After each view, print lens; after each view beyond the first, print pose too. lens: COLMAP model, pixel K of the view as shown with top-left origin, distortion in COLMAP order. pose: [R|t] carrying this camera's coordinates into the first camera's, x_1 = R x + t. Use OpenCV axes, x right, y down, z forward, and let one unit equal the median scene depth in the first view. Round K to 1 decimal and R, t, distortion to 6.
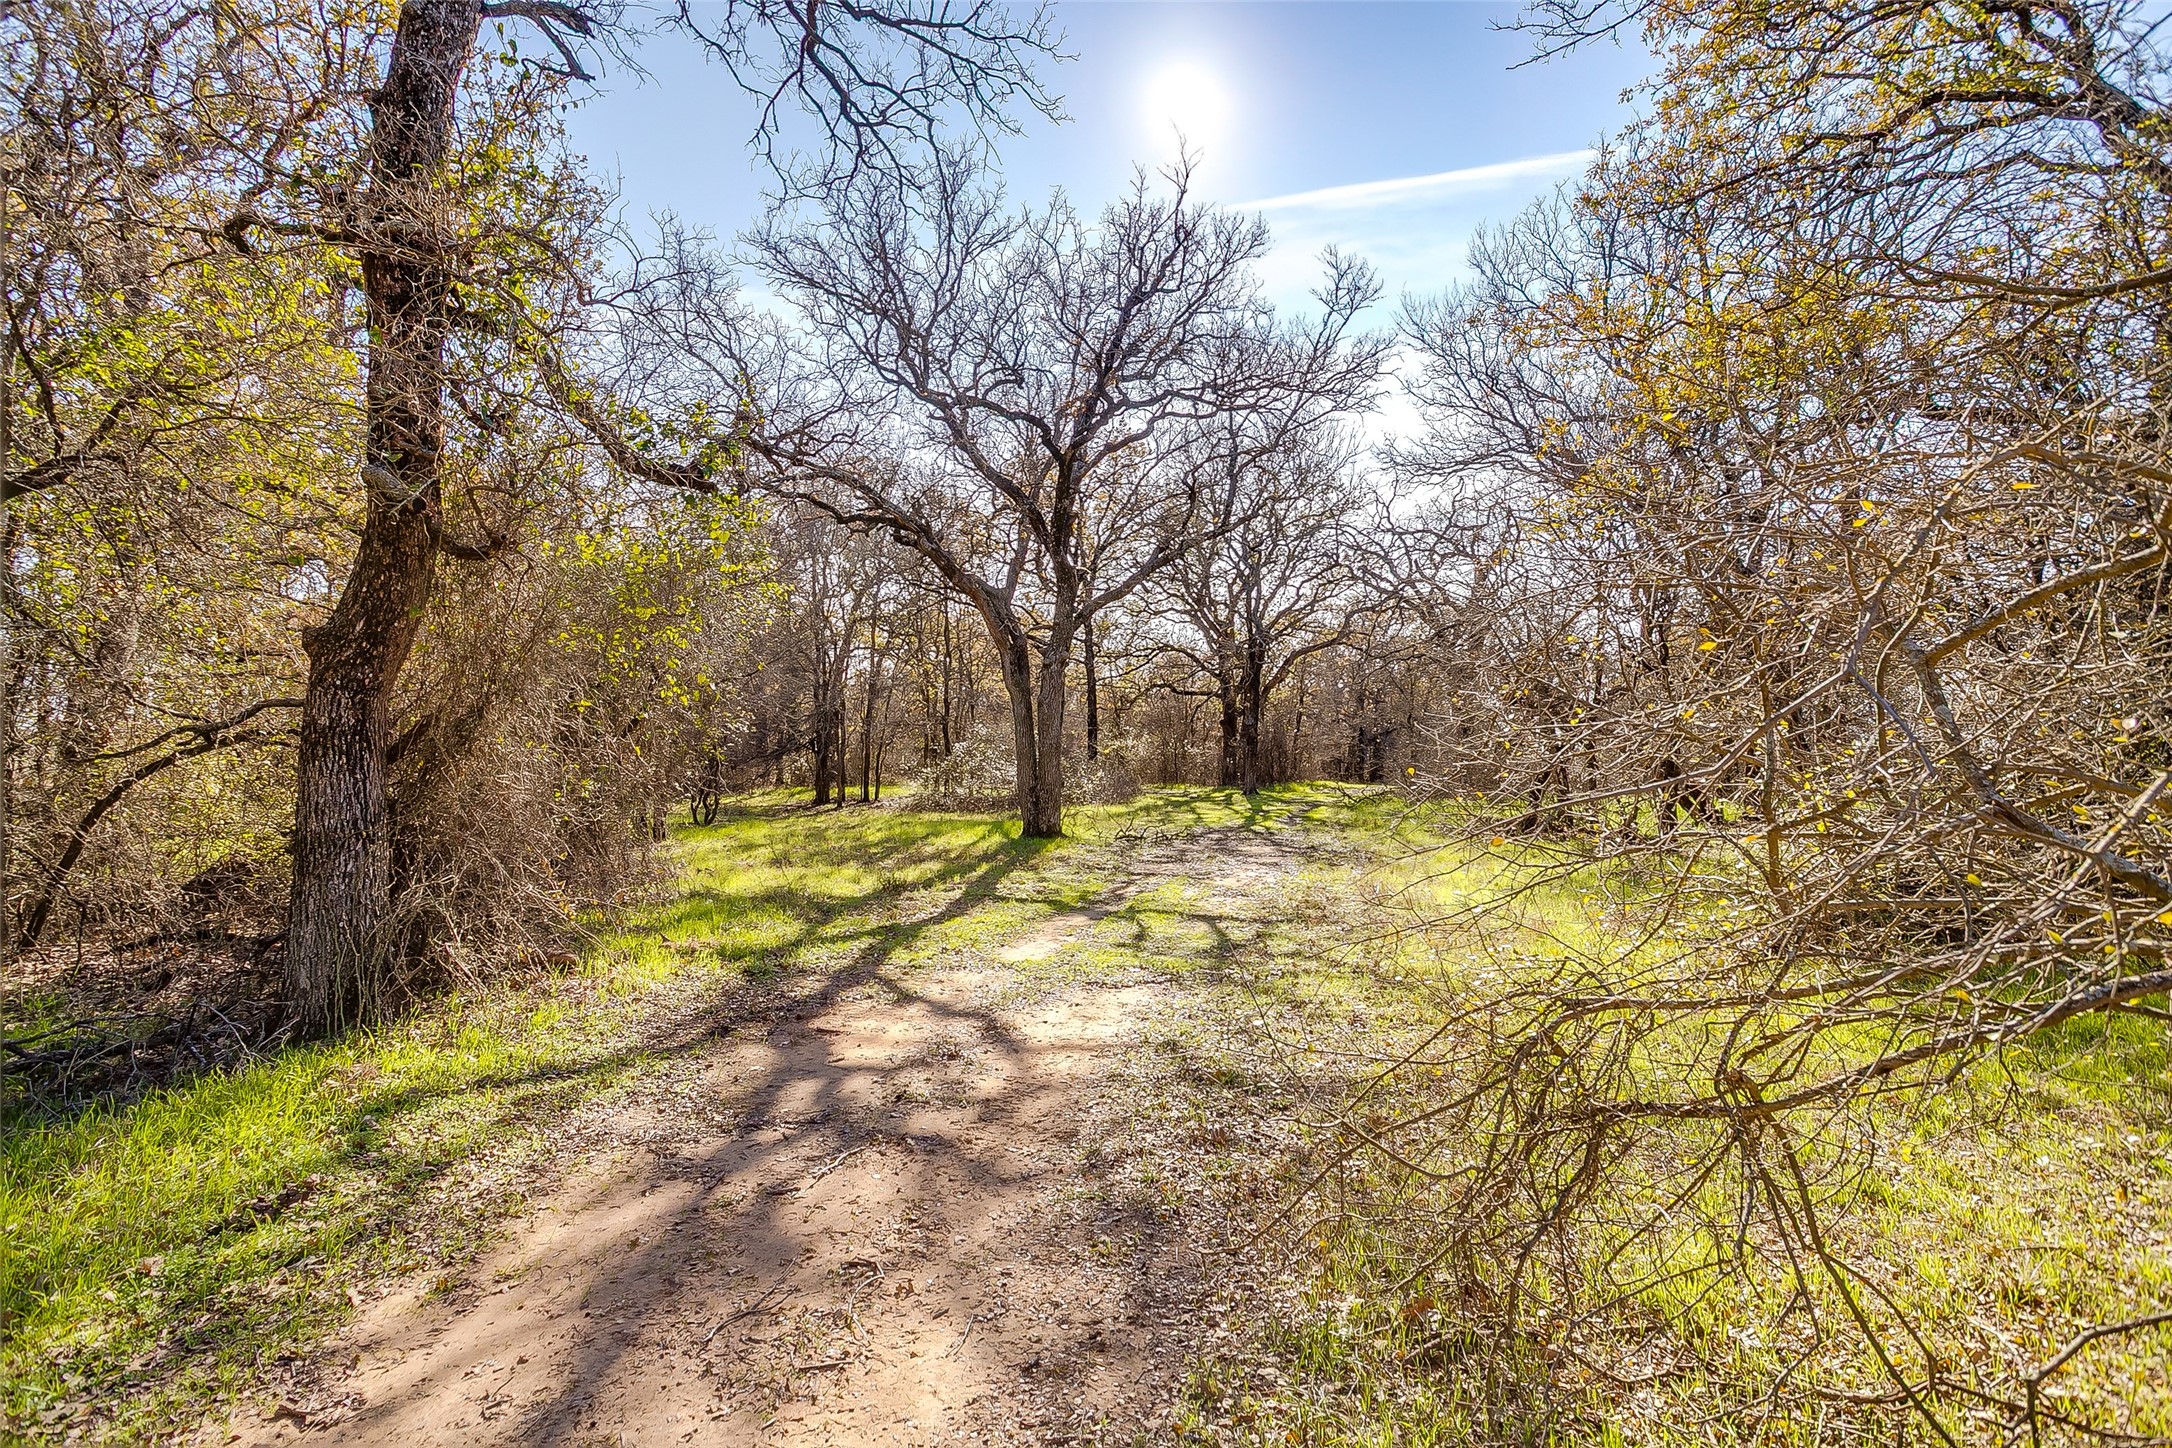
lens RADIAL K [[1100.8, 0, 1085.5], [0, 1100.8, 713.8], [0, 0, 1]] dist [-0.076295, 0.043455]
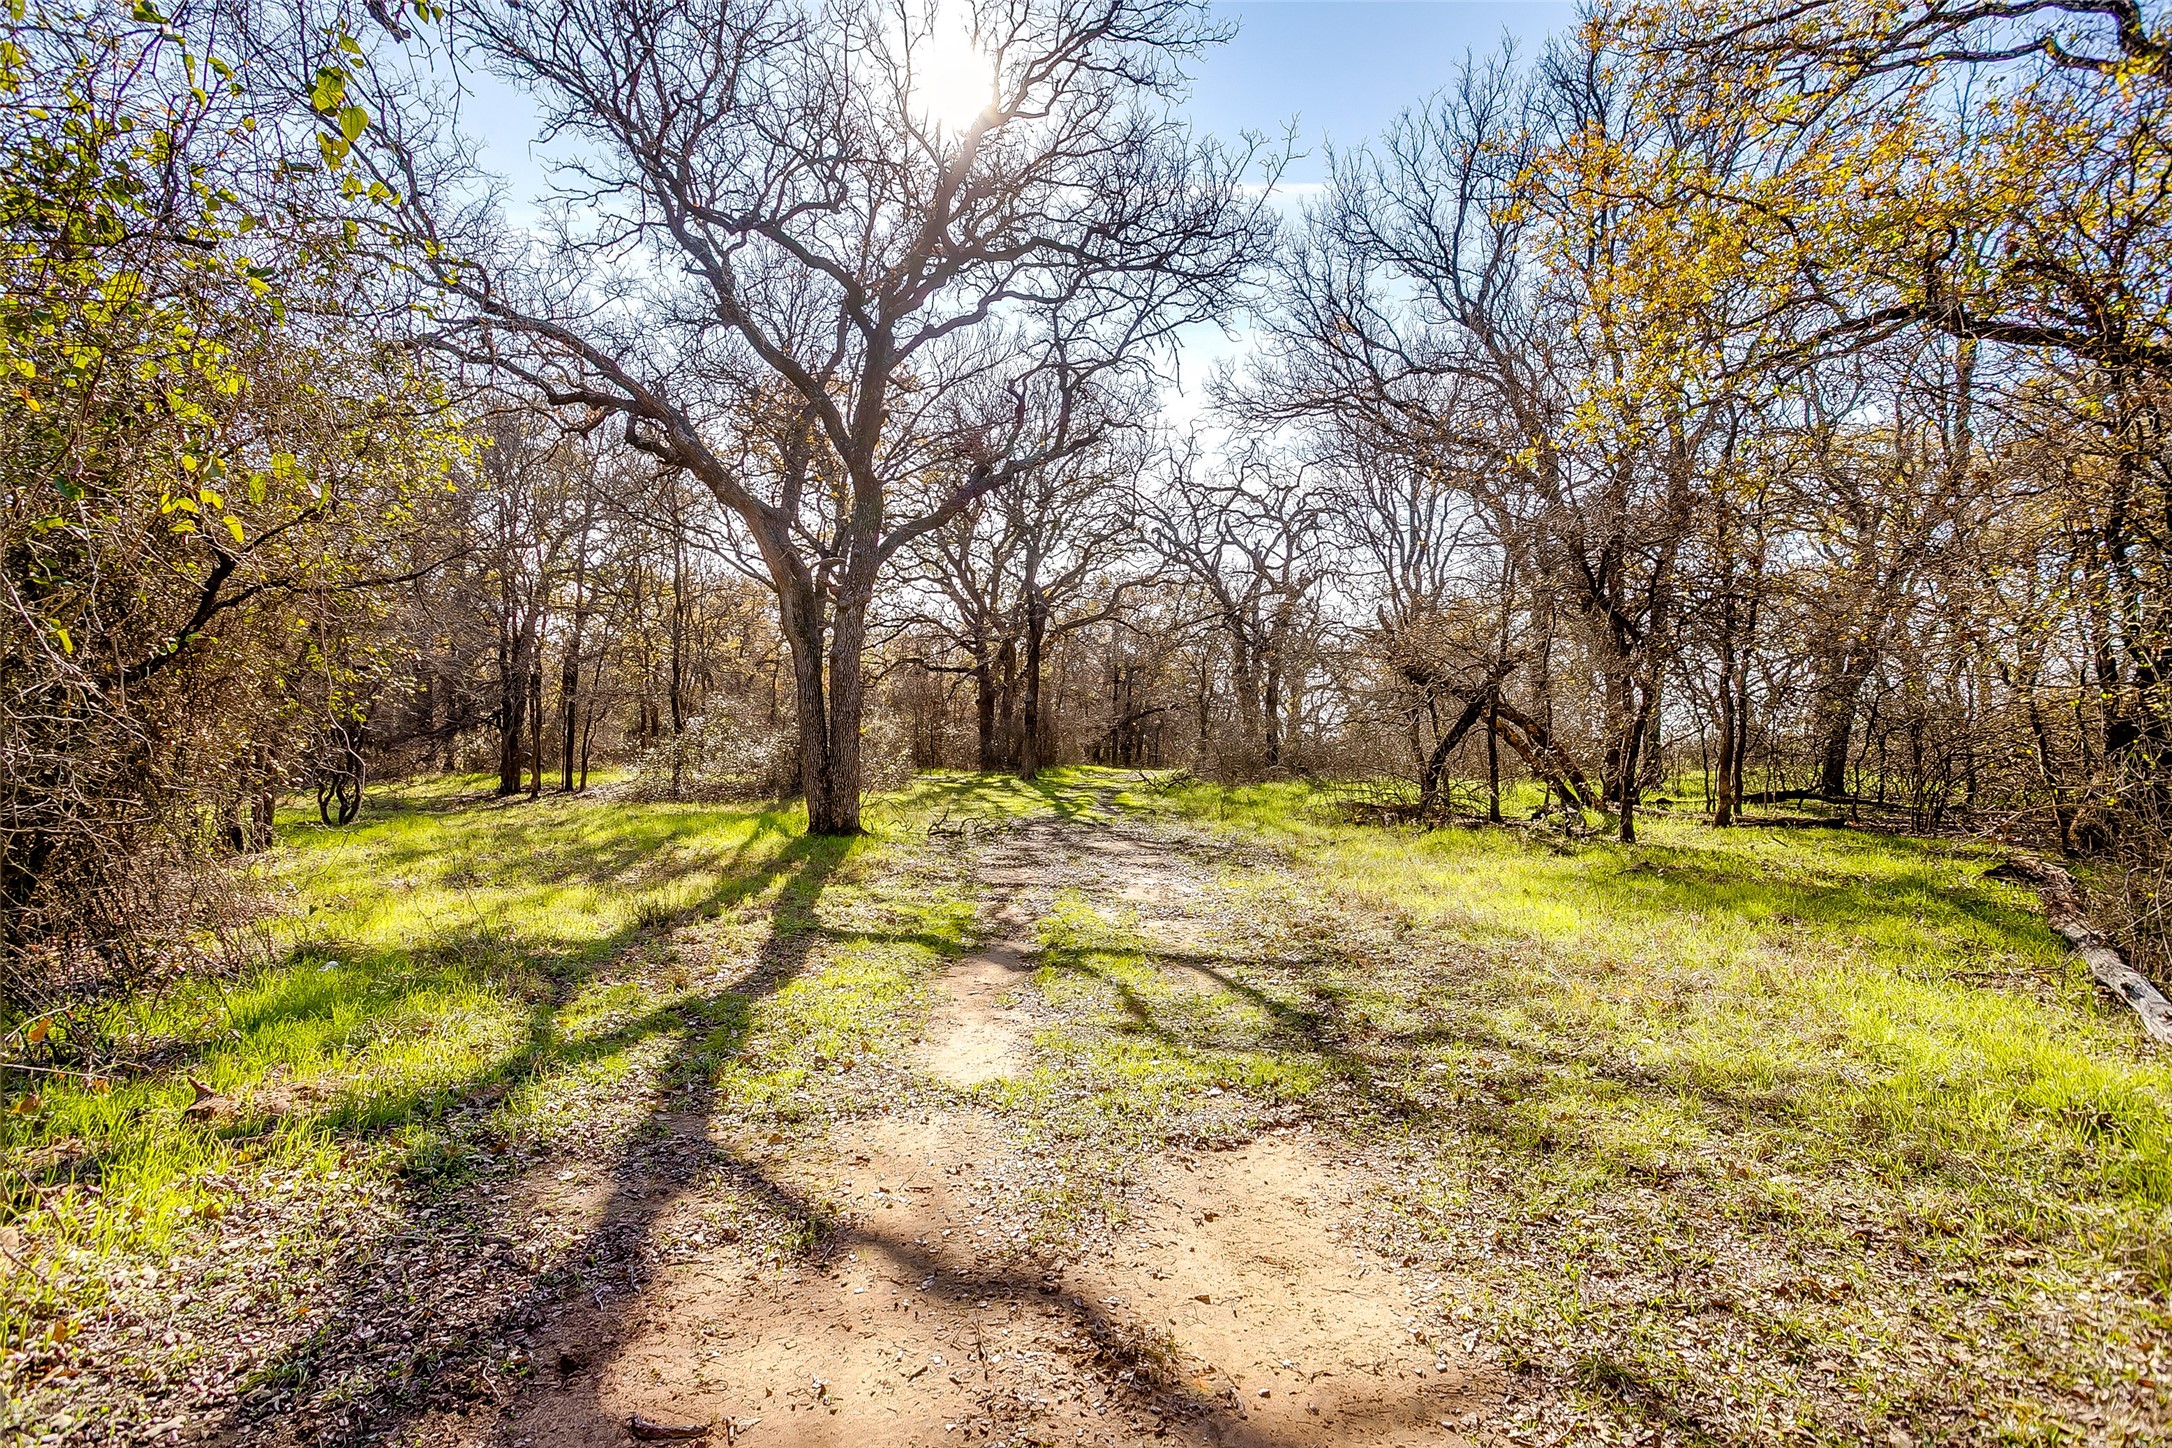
lens RADIAL K [[1100.8, 0, 1085.5], [0, 1100.8, 713.8], [0, 0, 1]] dist [-0.076295, 0.043455]
pose [[0.965226, 0.009812, 0.261233, -0.065933], [-0.012599, 0.999880, 0.008998, 0.018560], [-0.261113, -0.011976, 0.965234, 0.210764]]
